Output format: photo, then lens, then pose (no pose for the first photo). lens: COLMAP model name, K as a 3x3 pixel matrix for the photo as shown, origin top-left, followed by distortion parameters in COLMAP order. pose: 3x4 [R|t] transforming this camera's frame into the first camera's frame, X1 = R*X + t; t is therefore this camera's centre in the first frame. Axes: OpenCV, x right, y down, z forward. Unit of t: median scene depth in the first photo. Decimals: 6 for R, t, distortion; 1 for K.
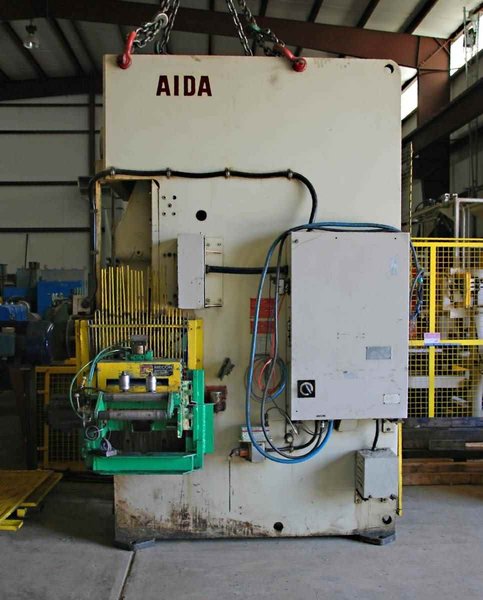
lens RADIAL K [[663.1, 0, 241.4], [0, 663.1, 332.2], [0, 0, 1]] dist [-0.079314, 0.015338]
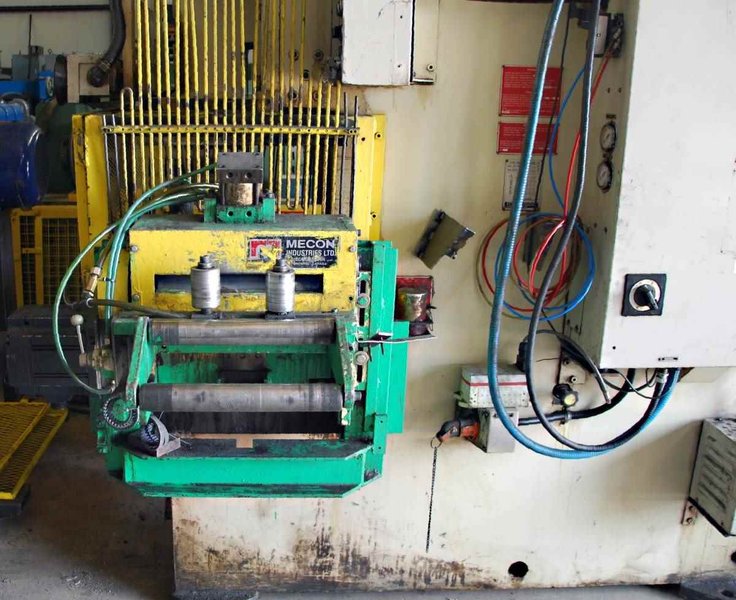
lens RADIAL K [[780.9, 0, 262.7], [0, 780.9, 298.4], [0, 0, 1]] dist [-0.156617, 0.117220]
pose [[0.999201, 0.017033, -0.036157, -0.116125], [-0.009643, 0.980660, 0.195481, -0.001197], [0.038787, -0.194976, 0.980041, 0.519055]]
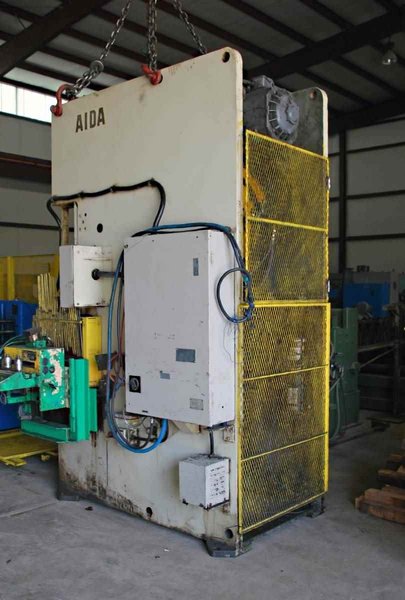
lens RADIAL K [[627.0, 0, 200.3], [0, 627.0, 333.5], [0, 0, 1]] dist [-0.083256, 0.037611]
pose [[0.707940, 0.043534, -0.704929, 0.856041], [-0.042089, 0.998925, 0.019422, -0.019311], [0.705017, 0.015920, 0.709012, 0.347335]]
